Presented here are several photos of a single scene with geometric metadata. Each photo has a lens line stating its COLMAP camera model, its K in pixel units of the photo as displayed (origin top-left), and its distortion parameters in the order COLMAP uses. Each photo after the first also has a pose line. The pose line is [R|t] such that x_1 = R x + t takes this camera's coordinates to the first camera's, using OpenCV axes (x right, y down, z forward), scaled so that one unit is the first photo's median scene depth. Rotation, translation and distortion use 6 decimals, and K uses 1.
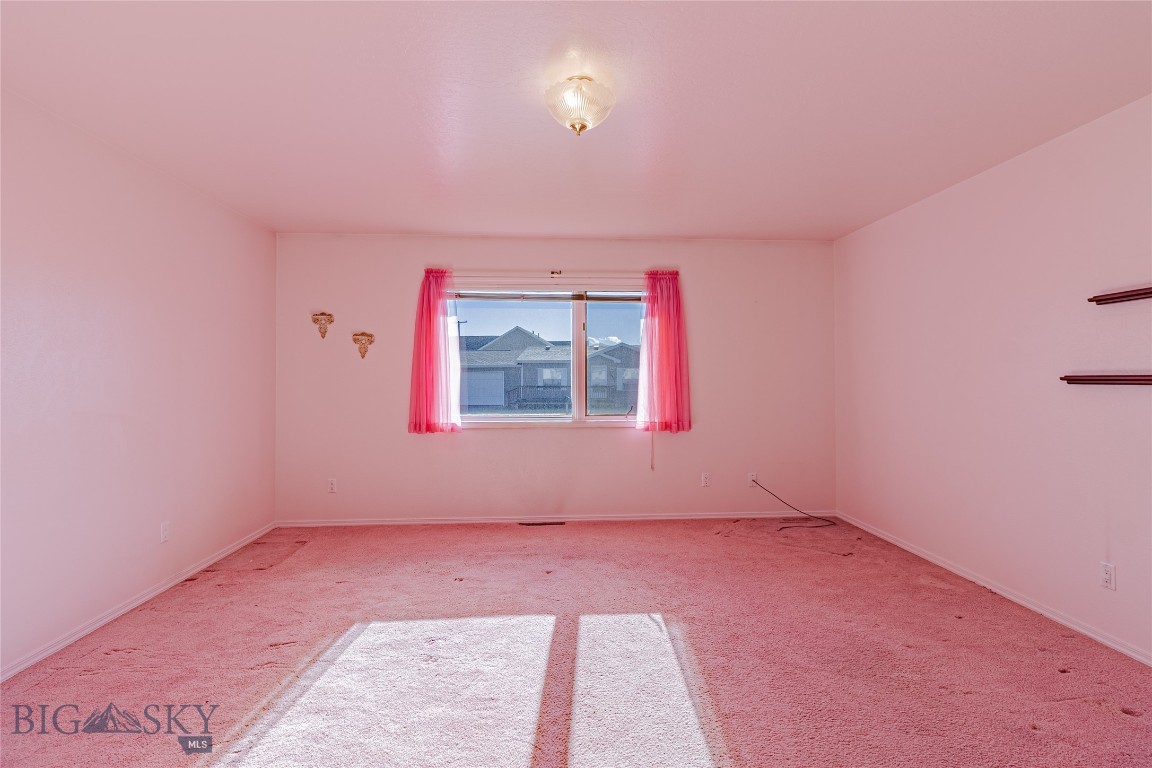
lens RADIAL K [[548.4, 0, 576.0], [0, 548.4, 384.0], [0, 0, 1]] dist [-0.000812, -0.000204]
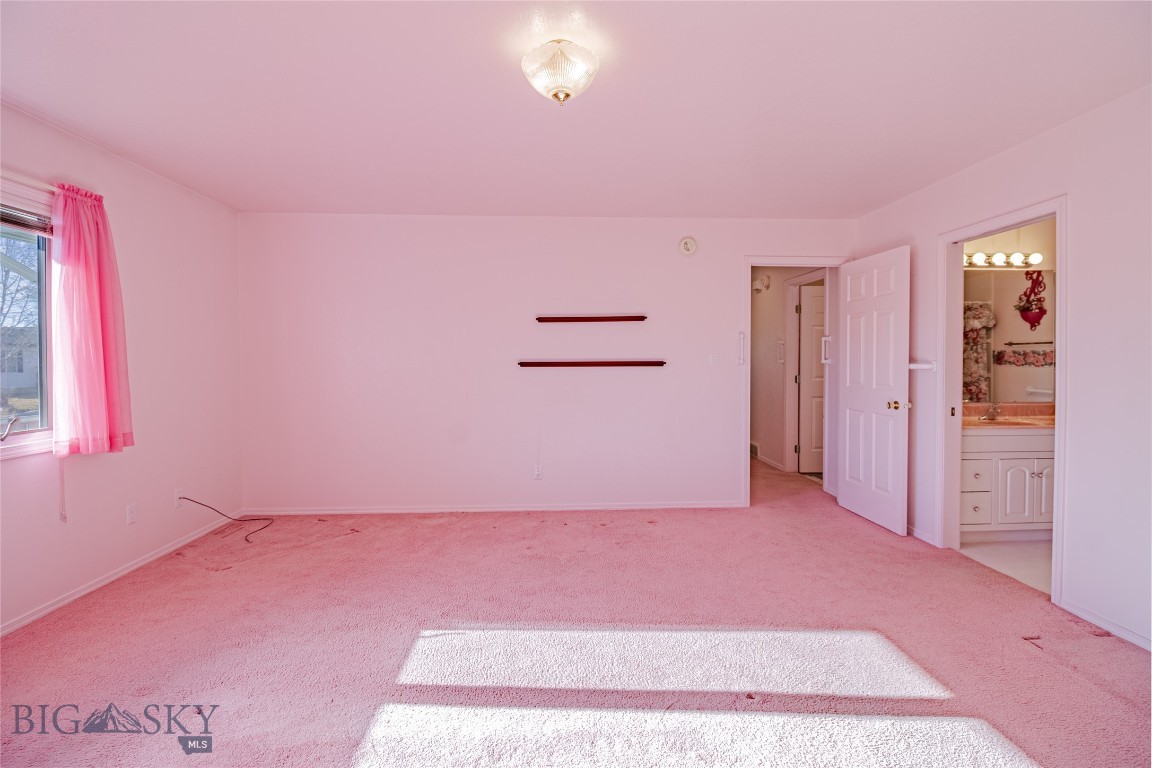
lens RADIAL K [[541.6, 0, 579.0], [0, 541.6, 370.3], [0, 0, 1]] dist [-0.001180, -0.000341]
pose [[0.019783, -0.015630, 0.999682, -0.704391], [0.013779, 0.999787, 0.015359, -0.010620], [-0.999709, 0.013471, 0.019994, 0.722357]]
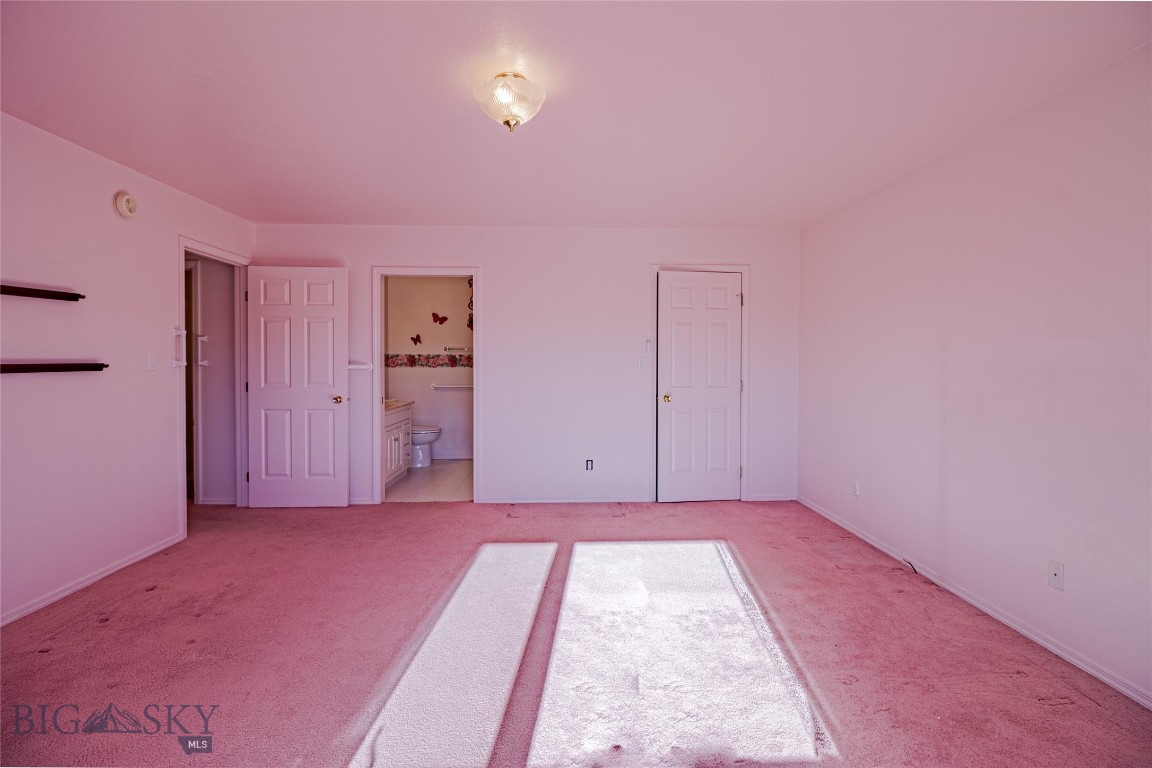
lens RADIAL K [[541.6, 0, 579.0], [0, 541.6, 370.3], [0, 0, 1]] dist [-0.001180, -0.000341]
pose [[-0.999156, -0.002222, 0.041015, -0.030231], [-0.001001, 0.999556, 0.029780, -0.031707], [-0.041063, 0.029714, -0.998715, 1.674242]]
